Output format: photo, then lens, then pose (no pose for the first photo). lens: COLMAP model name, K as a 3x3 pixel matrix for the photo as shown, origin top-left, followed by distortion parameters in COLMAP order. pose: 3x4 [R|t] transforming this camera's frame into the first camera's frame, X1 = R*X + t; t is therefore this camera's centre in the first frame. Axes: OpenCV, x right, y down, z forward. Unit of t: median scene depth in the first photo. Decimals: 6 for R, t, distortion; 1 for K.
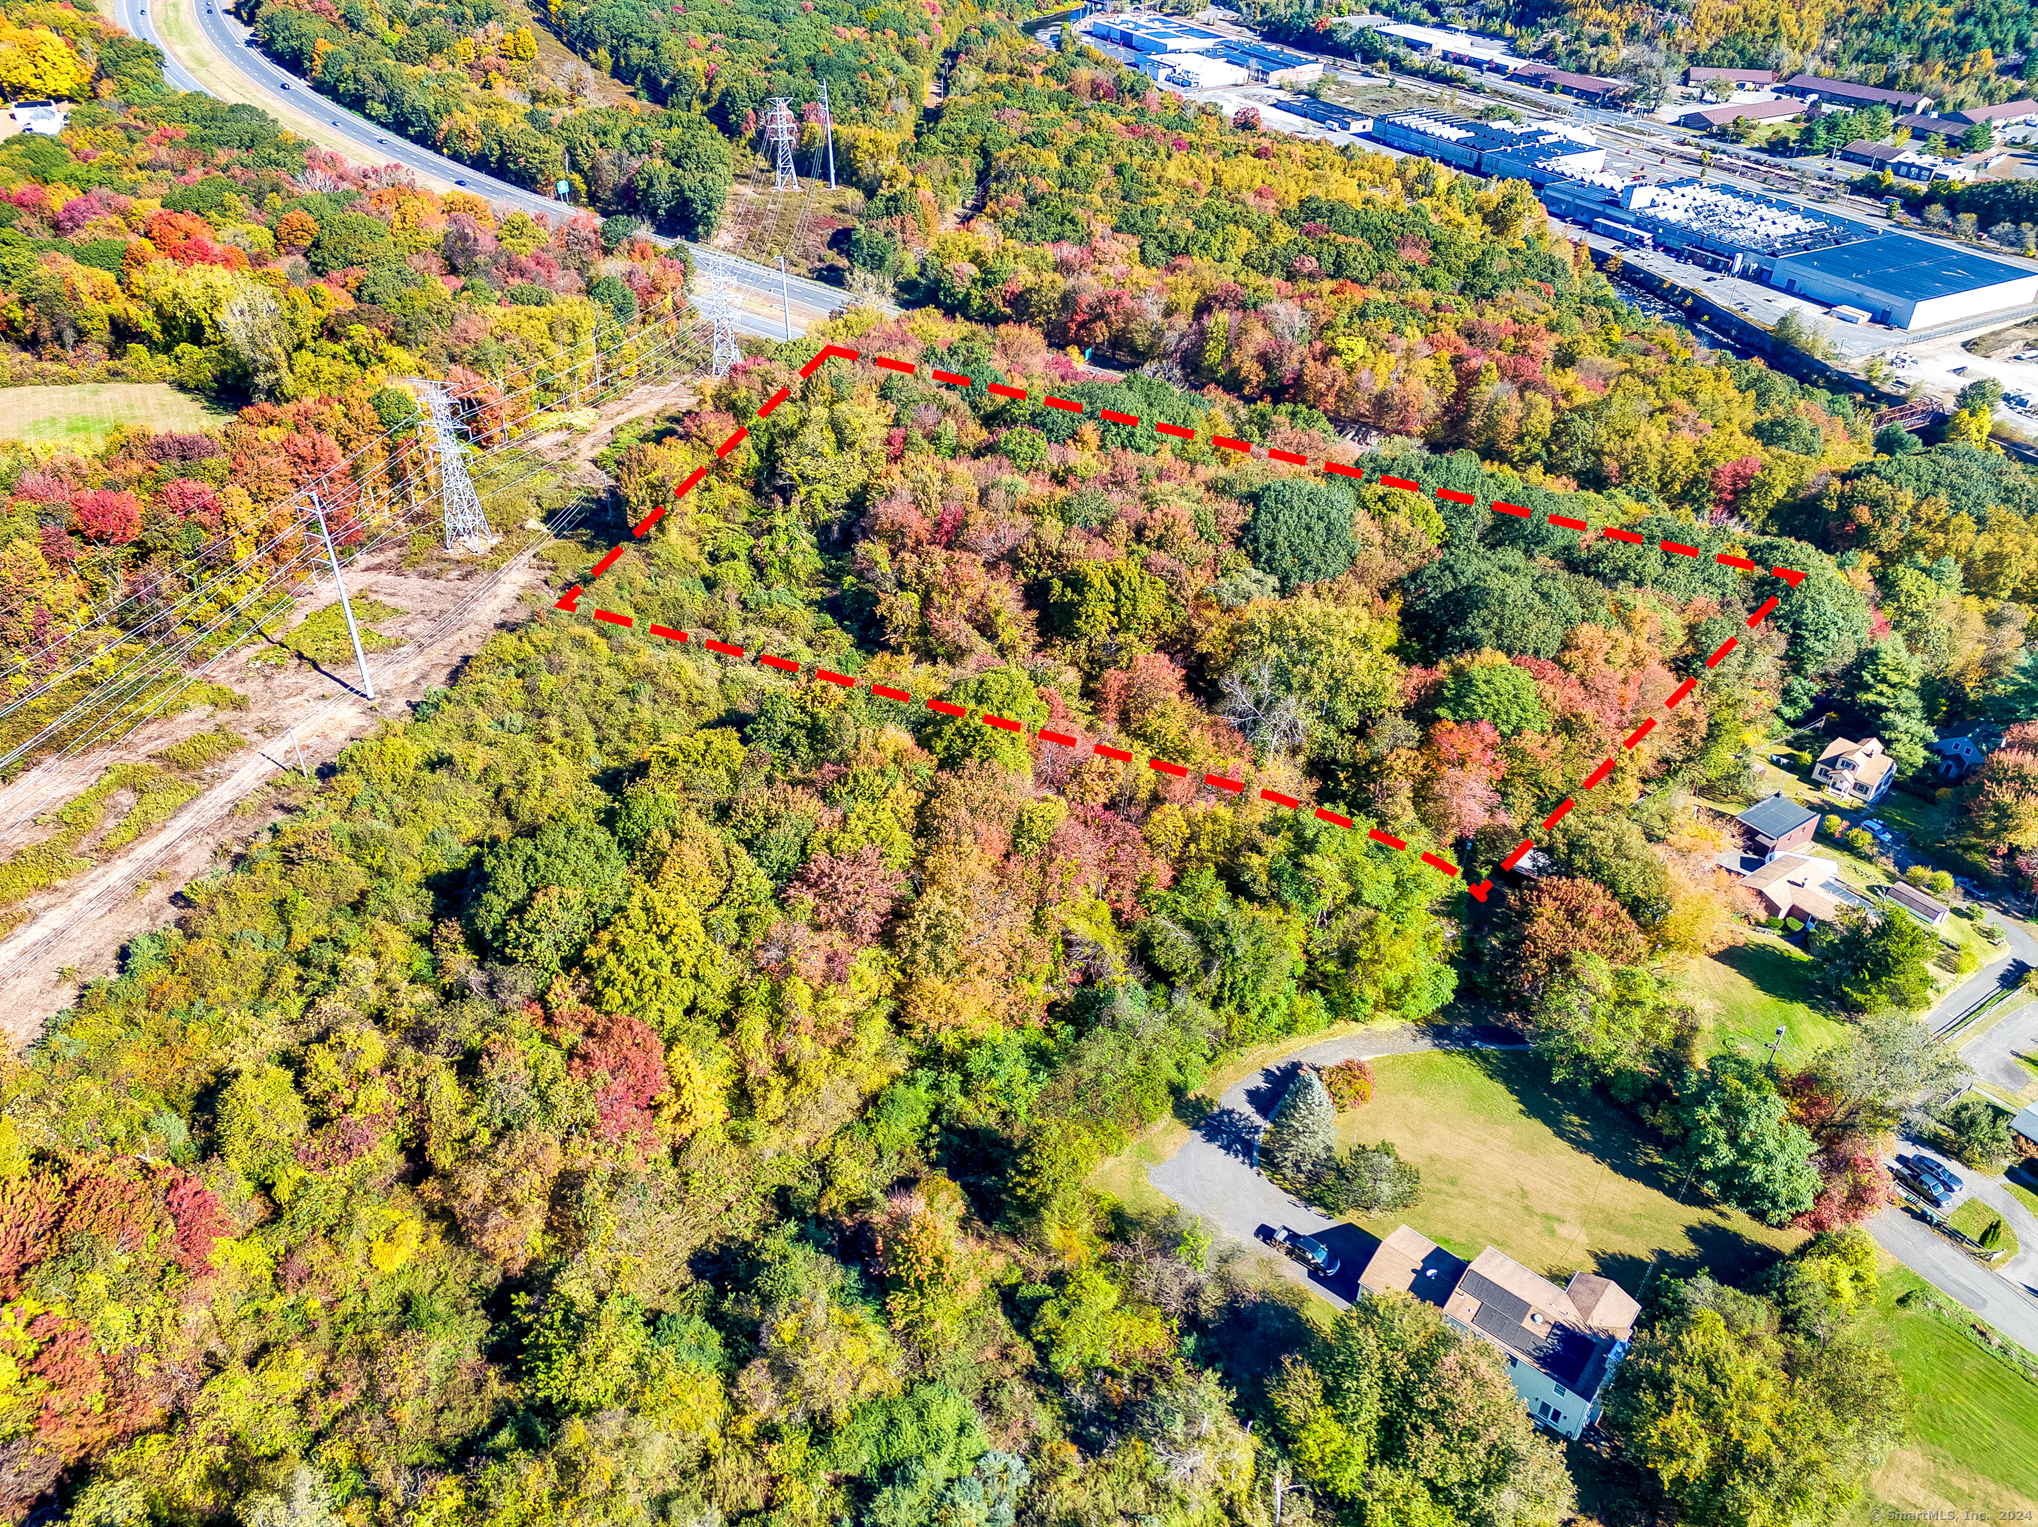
lens RADIAL K [[1509.8, 0, 1019.0], [0, 1509.8, 763.5], [0, 0, 1]] dist [0.074629, -0.064939]
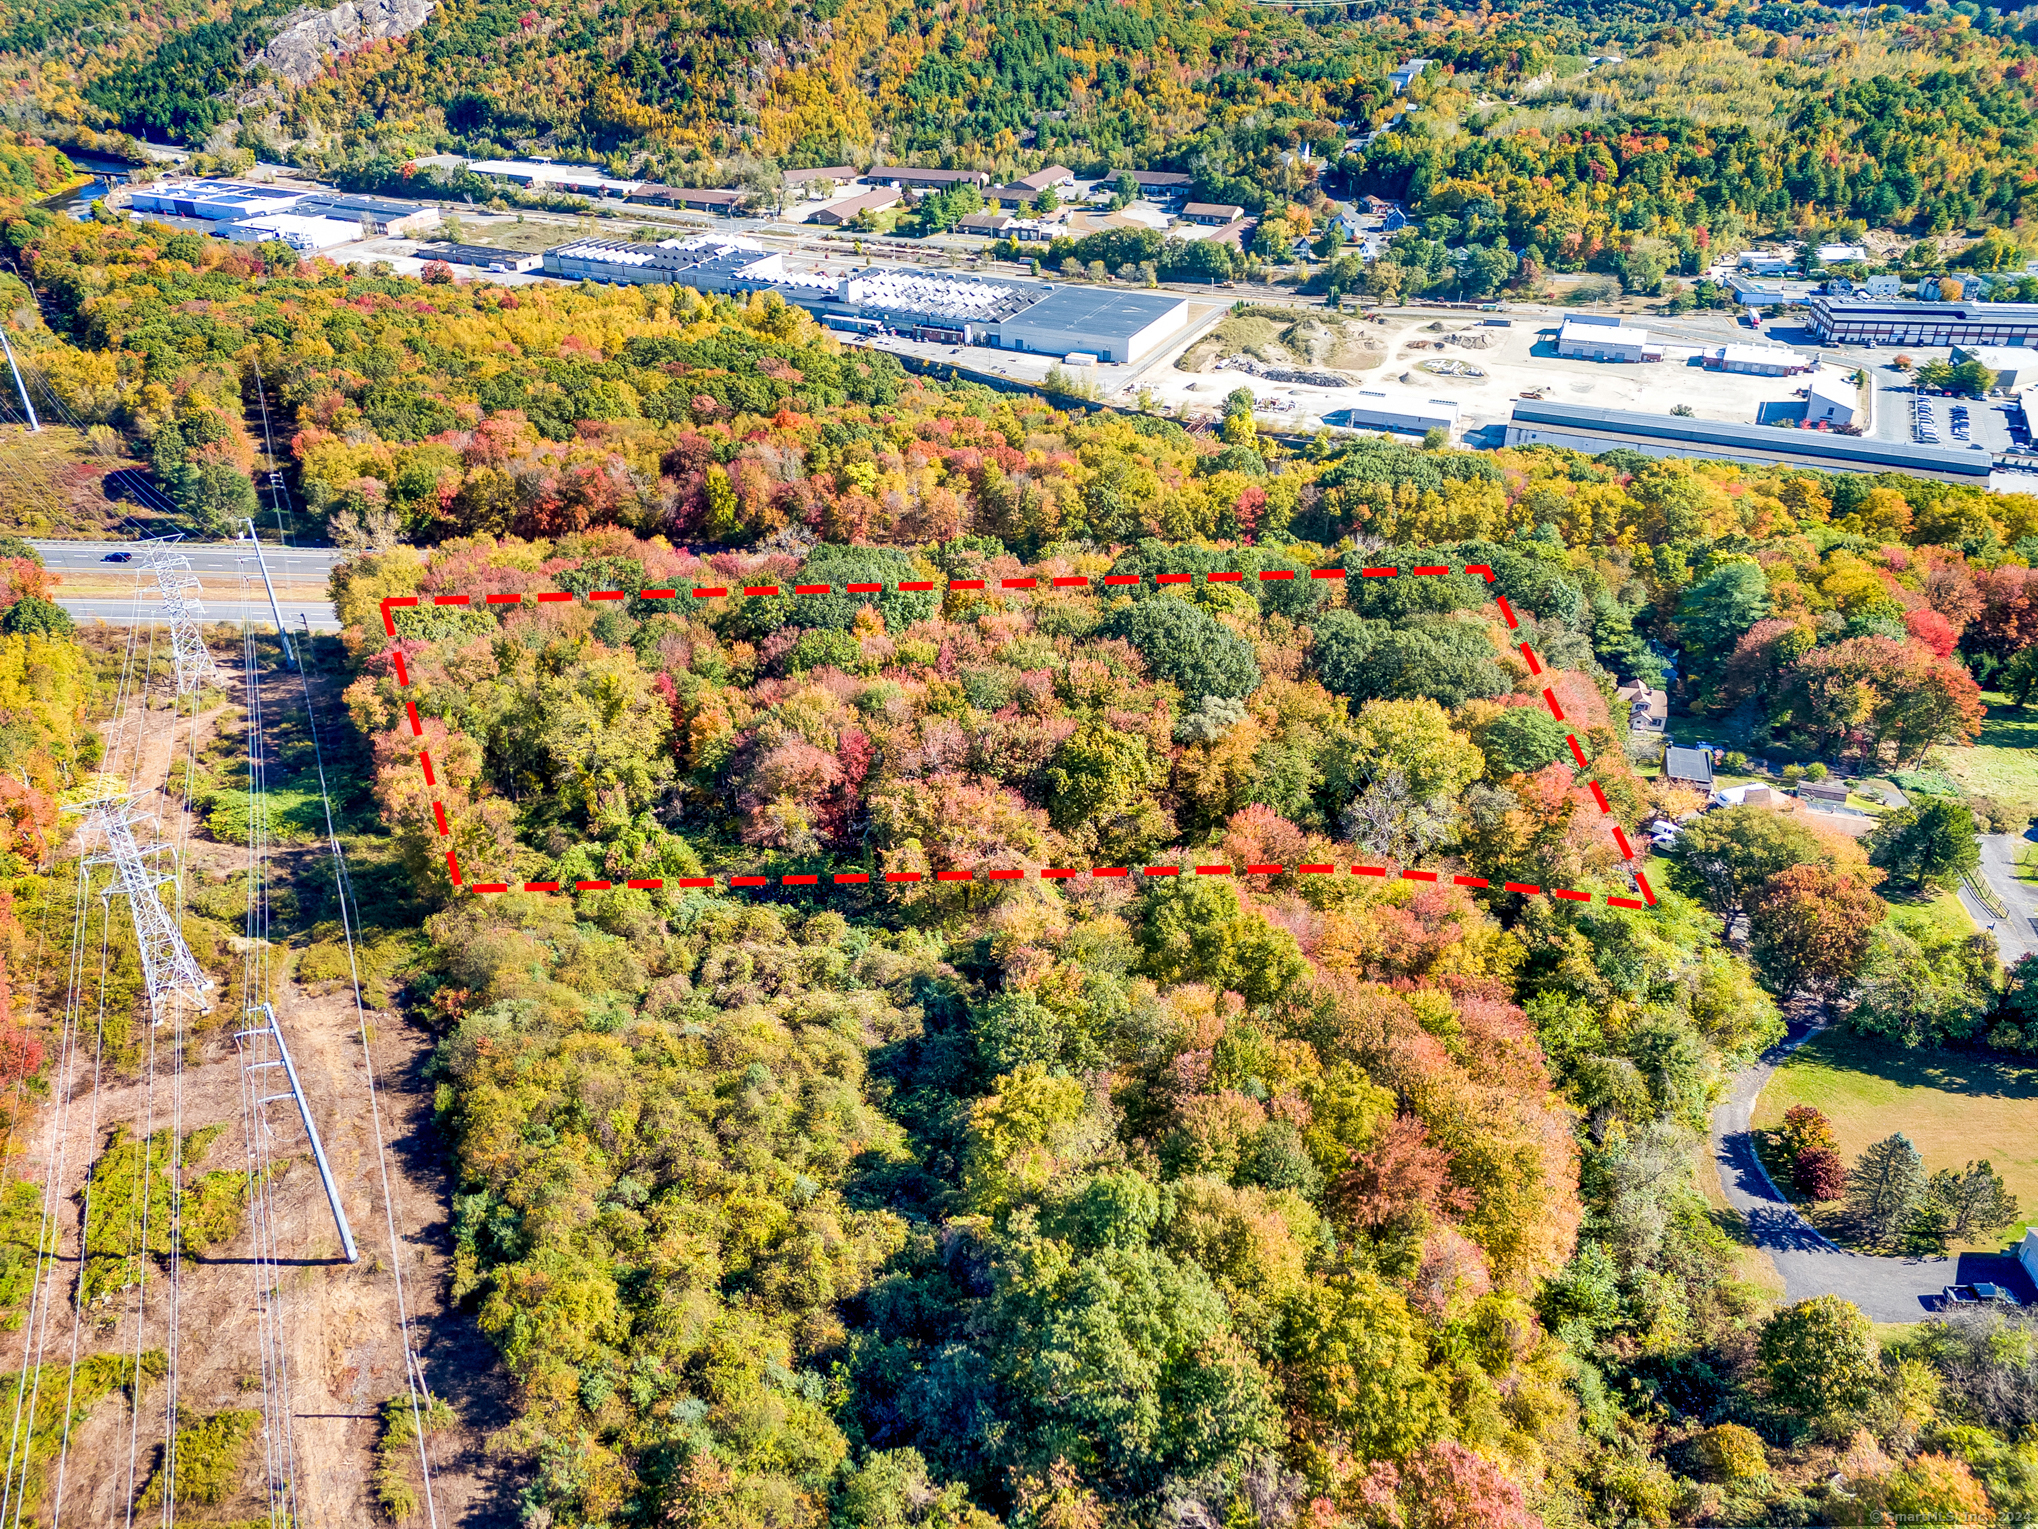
lens RADIAL K [[1509.8, 0, 1019.0], [0, 1509.8, 764.5], [0, 0, 1]] dist [0.074629, -0.064939]
pose [[0.804244, -0.316212, 0.503192, -0.118685], [0.348351, 0.936820, 0.031946, -0.043218], [-0.481502, 0.149595, 0.863584, 0.062064]]
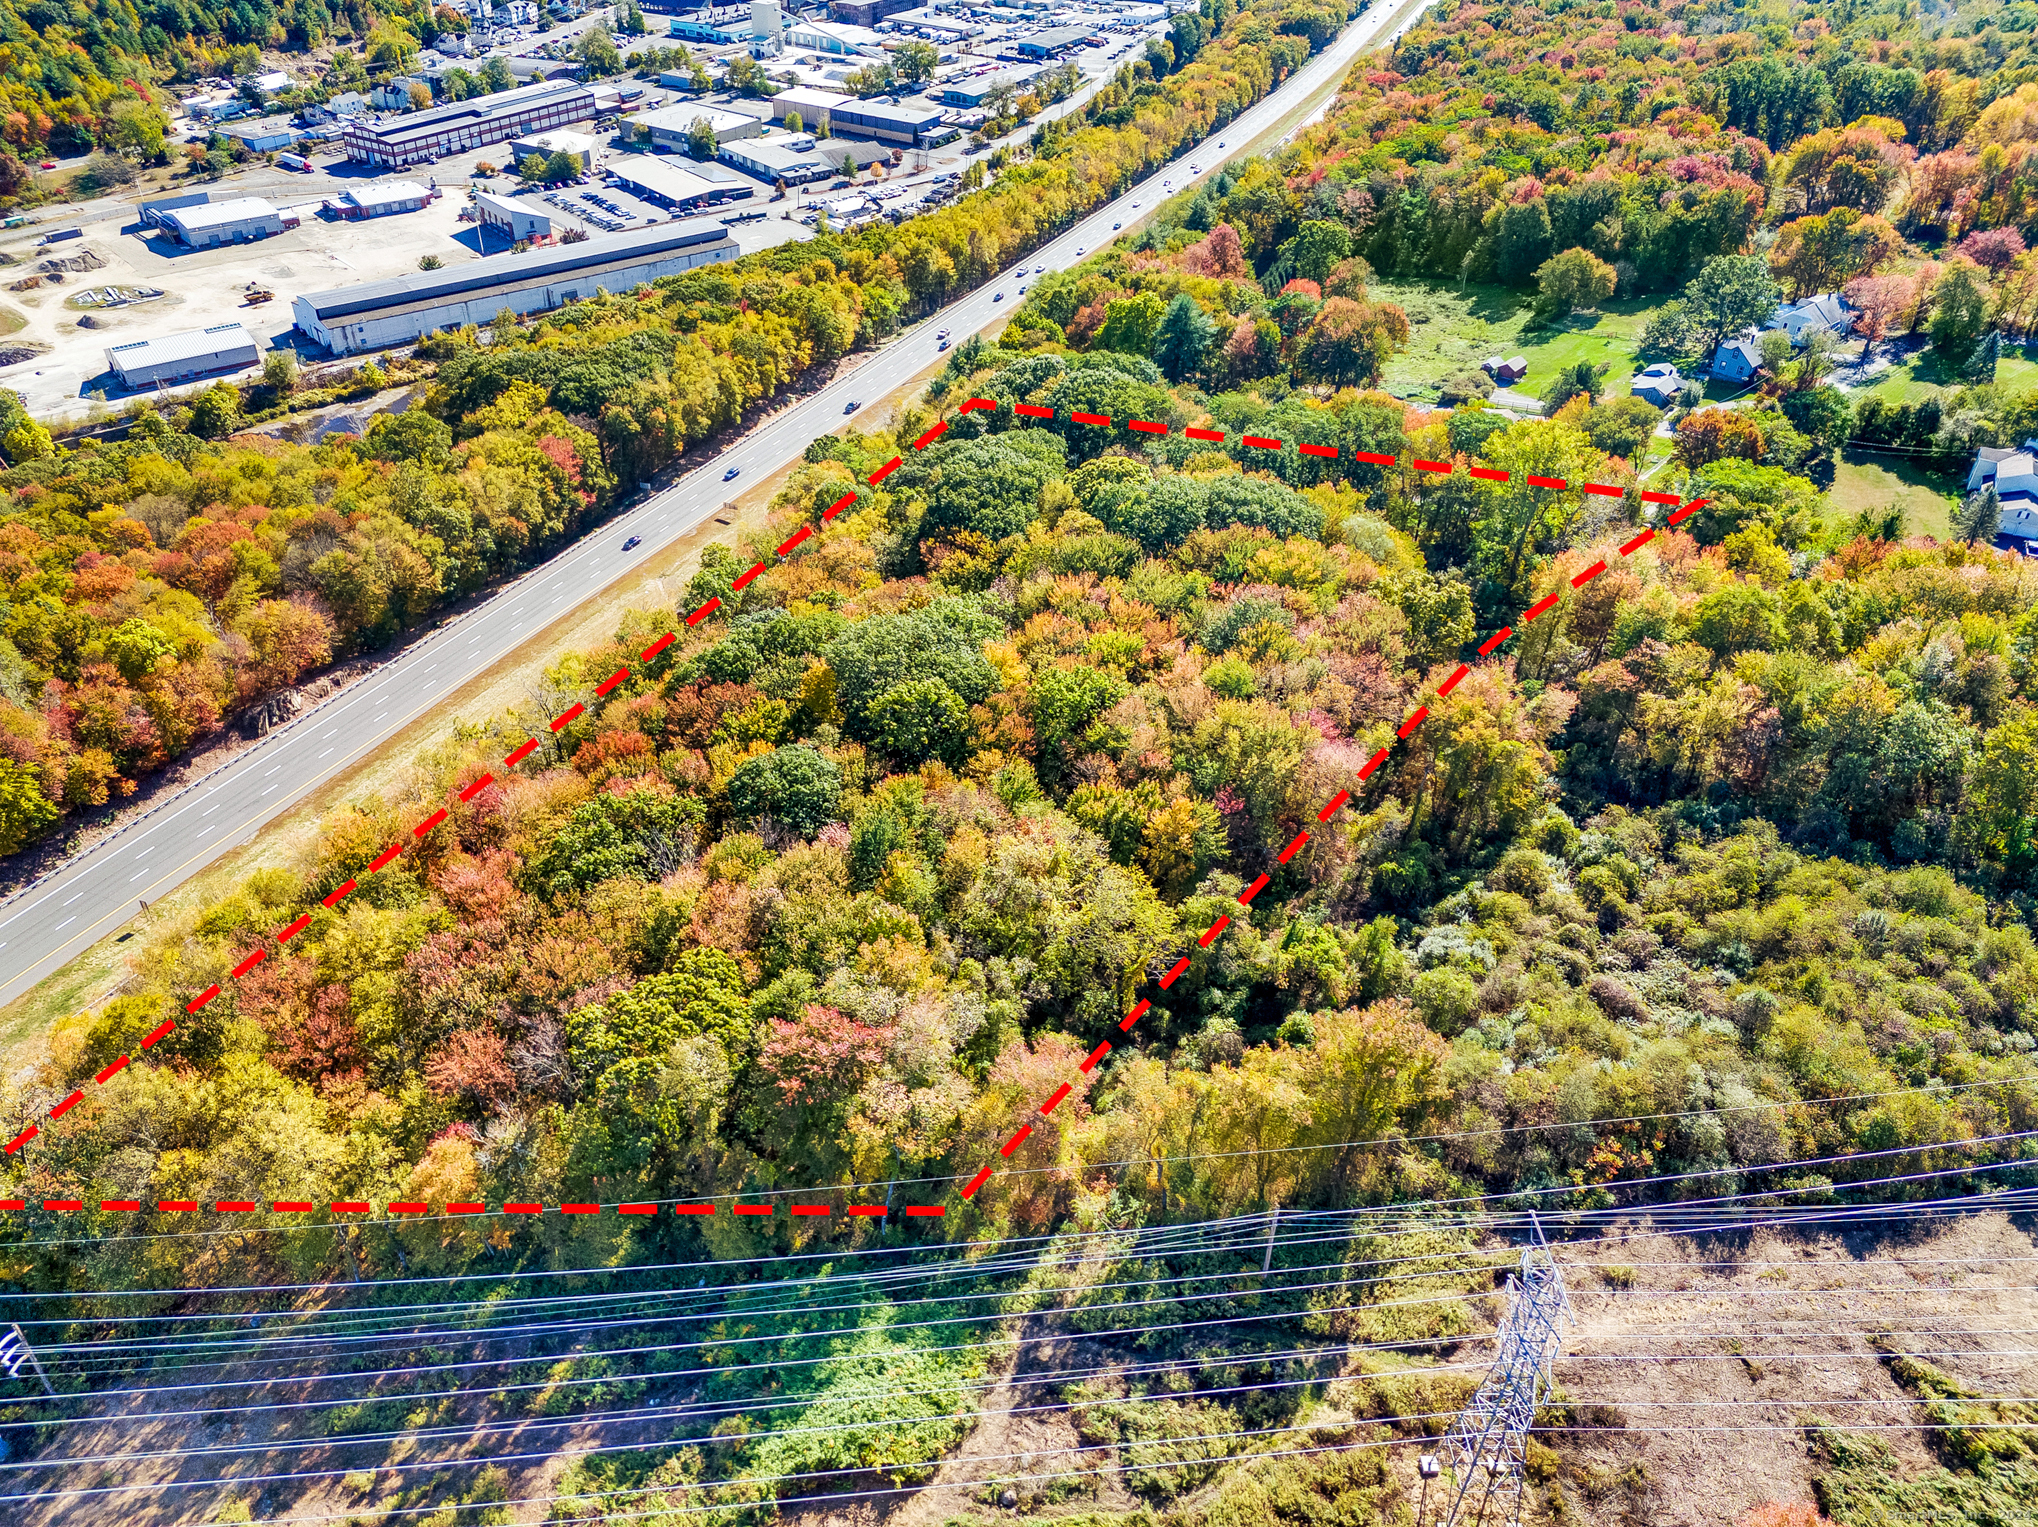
lens RADIAL K [[1509.8, 0, 1019.0], [0, 1509.8, 763.5], [0, 0, 1]] dist [0.074629, -0.064939]
pose [[-0.215414, -0.584465, 0.782303, -0.180308], [0.535051, 0.599515, 0.595233, -0.200486], [-0.816895, 0.546793, 0.183575, 0.289763]]
